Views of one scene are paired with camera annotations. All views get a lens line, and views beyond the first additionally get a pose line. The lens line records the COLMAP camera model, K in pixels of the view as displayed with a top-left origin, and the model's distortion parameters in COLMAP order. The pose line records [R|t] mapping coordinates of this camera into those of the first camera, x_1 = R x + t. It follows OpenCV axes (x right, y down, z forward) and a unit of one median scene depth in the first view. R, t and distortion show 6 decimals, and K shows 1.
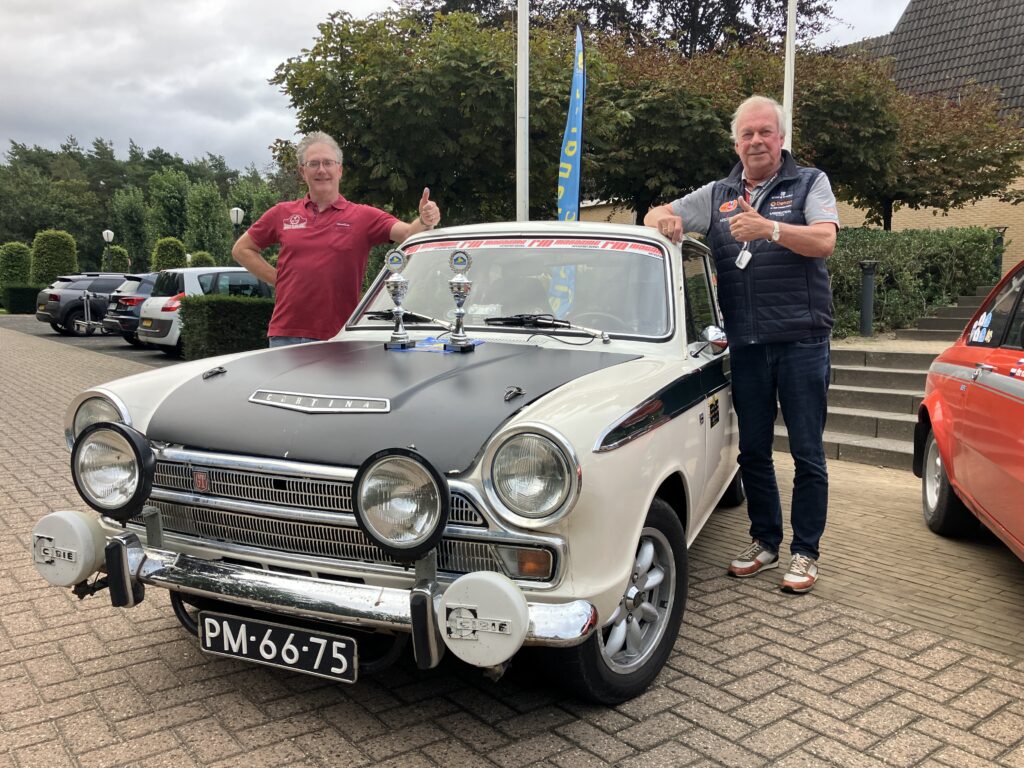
lens RADIAL K [[823.0, 0, 512.0], [0, 823.0, 384.0], [0, 0, 1]] dist [-0.002388, -0.008408]
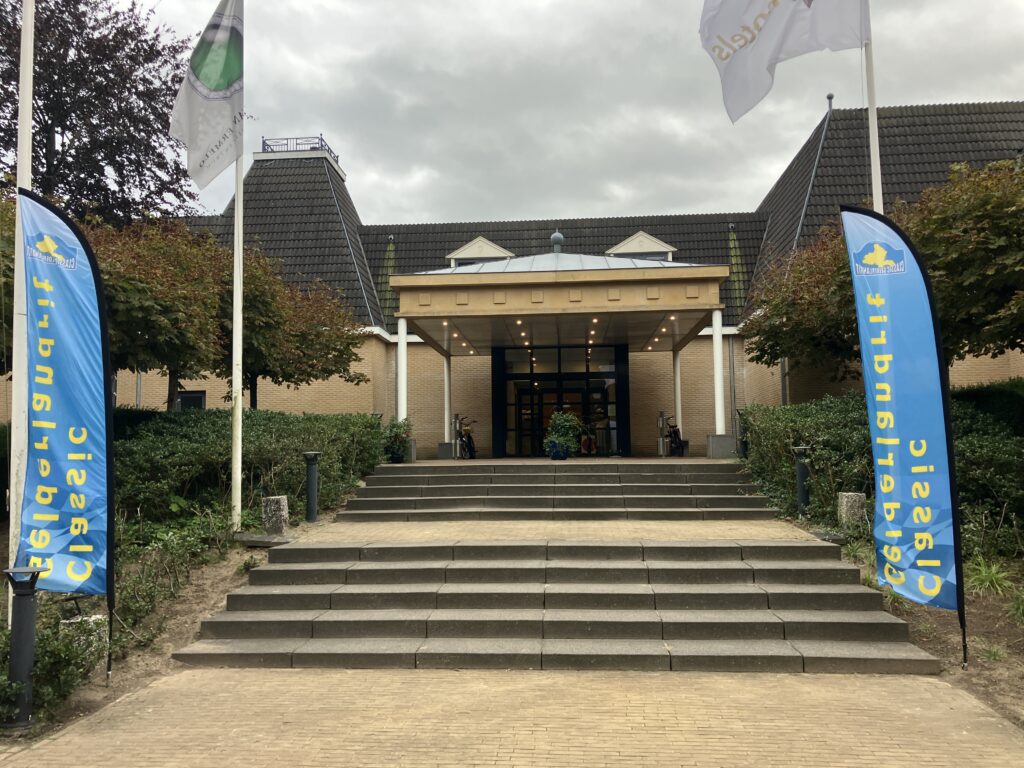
lens RADIAL K [[823.0, 0, 512.0], [0, 823.0, 384.0], [0, 0, 1]] dist [-0.002388, -0.008408]
pose [[0.686008, 0.038510, 0.726574, -0.100514], [0.089026, 0.986652, -0.136350, -0.037218], [-0.722127, 0.158221, 0.673423, 0.033430]]
